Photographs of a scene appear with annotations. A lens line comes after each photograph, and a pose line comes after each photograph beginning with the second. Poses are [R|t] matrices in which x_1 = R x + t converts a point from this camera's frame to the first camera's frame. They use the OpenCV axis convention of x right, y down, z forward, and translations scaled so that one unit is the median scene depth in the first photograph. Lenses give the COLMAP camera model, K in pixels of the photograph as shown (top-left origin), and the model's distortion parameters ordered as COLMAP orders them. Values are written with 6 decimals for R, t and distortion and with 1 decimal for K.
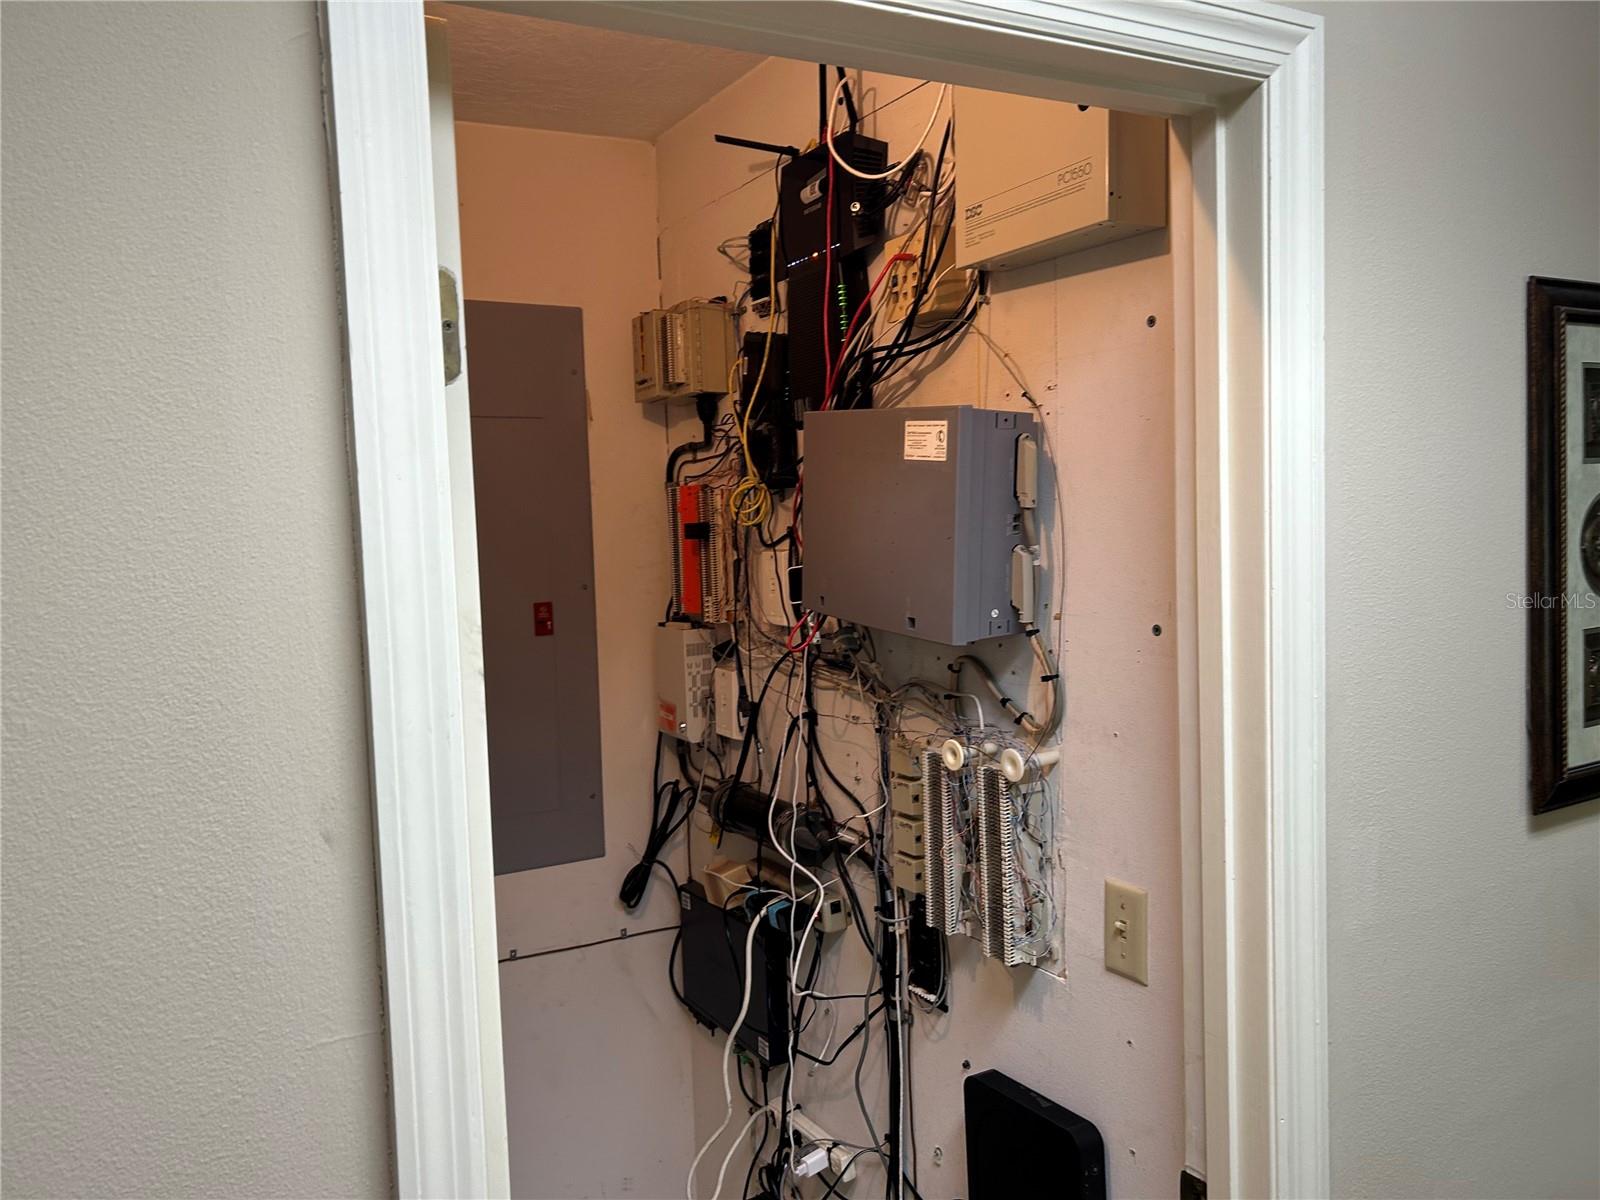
lens RADIAL K [[1219.1, 0, 798.9], [0, 1219.1, 598.1], [0, 0, 1]] dist [-0.007801, -0.003974]
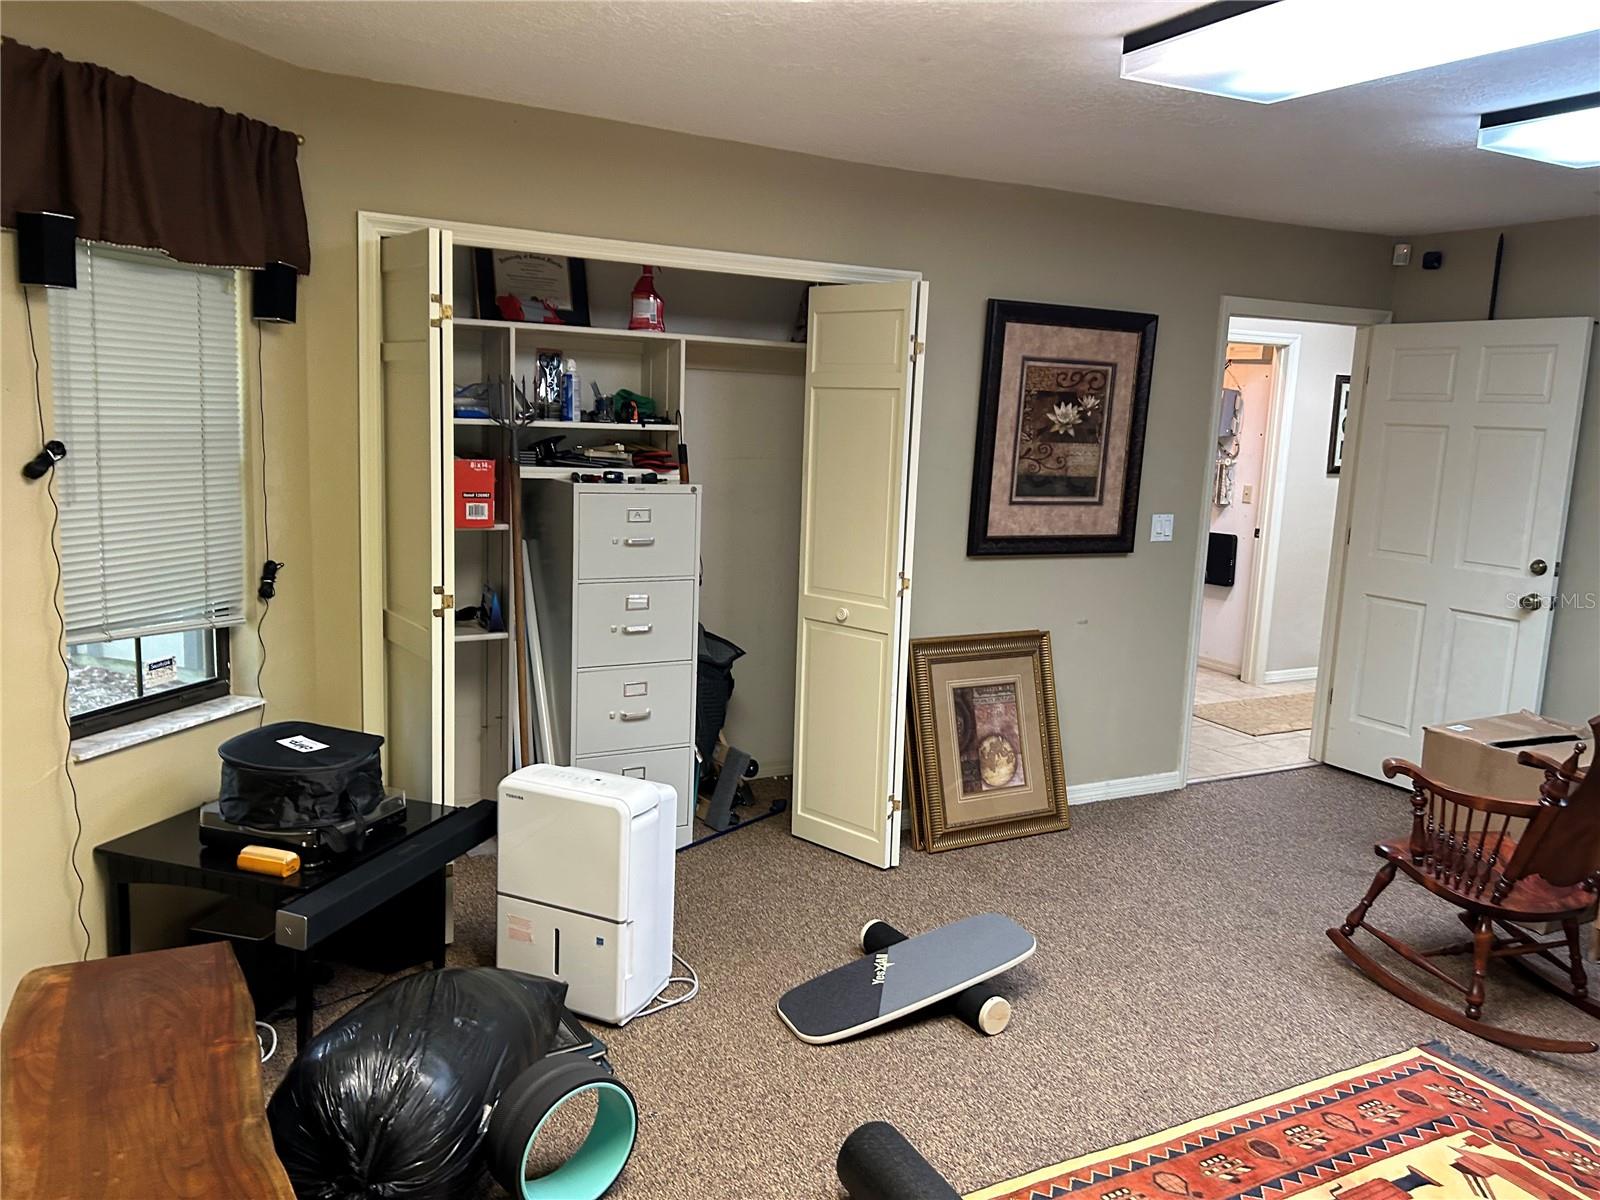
lens RADIAL K [[1219.1, 0, 799.1], [0, 1219.1, 601.9], [0, 0, 1]] dist [-0.007801, -0.003974]
pose [[0.996558, 0.082429, -0.008754, -1.479904], [-0.081170, 0.991812, 0.098595, 0.355555], [0.016809, -0.097545, 0.995089, -4.039996]]
